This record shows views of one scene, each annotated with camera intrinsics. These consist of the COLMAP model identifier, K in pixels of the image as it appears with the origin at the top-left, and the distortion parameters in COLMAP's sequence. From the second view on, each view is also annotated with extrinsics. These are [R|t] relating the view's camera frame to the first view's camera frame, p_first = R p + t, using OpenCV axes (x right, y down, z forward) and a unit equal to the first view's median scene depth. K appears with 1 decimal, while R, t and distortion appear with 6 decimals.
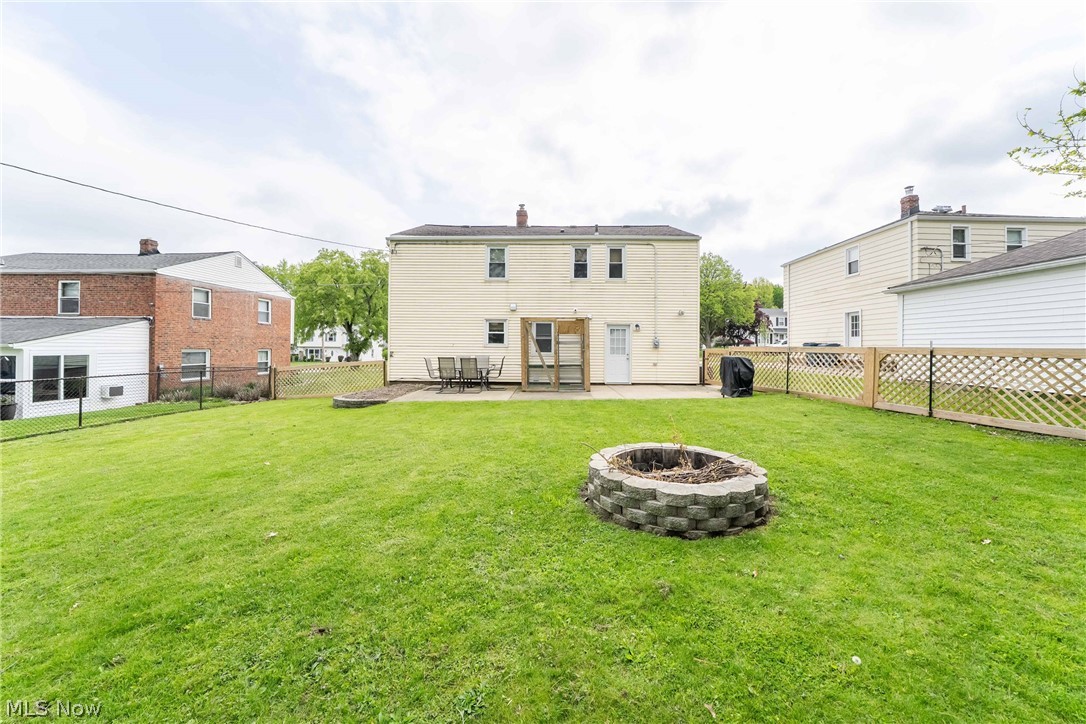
lens RADIAL K [[375.6, 0, 539.3], [0, 375.6, 348.2], [0, 0, 1]] dist [-0.027409, 0.003164]
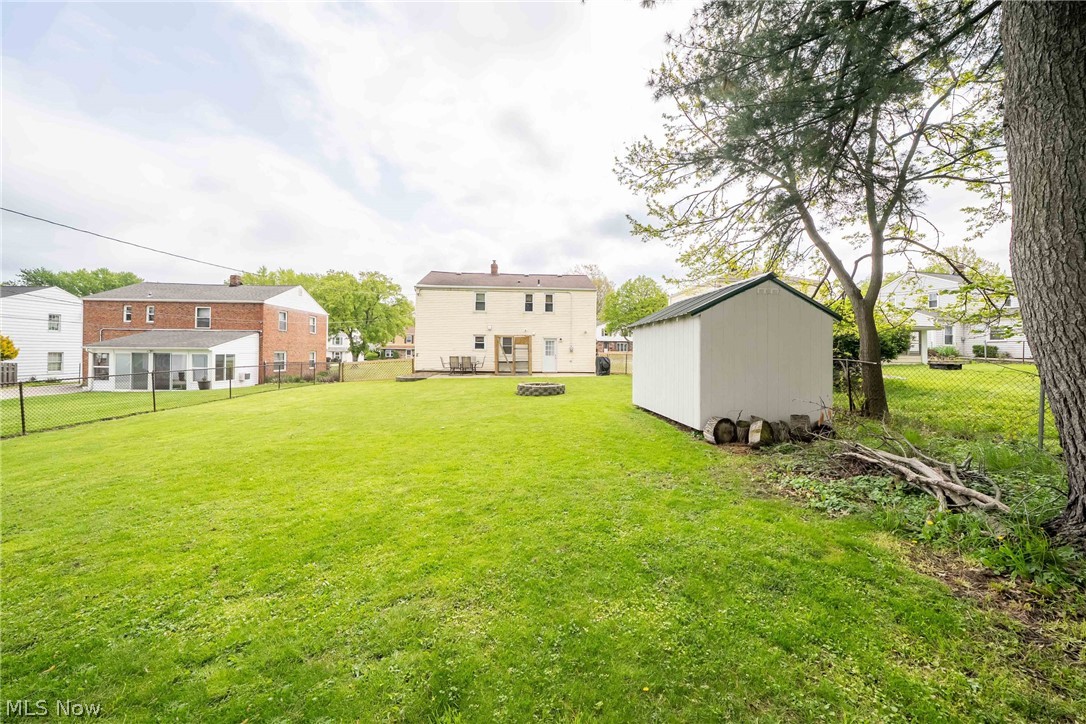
lens RADIAL K [[378.6, 0, 544.2], [0, 378.6, 361.1], [0, 0, 1]] dist [-0.017479, 0.000049]
pose [[0.995294, 0.004020, 0.096816, 0.012265], [-0.006298, 0.999710, 0.023233, 0.001483], [-0.096695, -0.023734, 0.995031, -0.761084]]
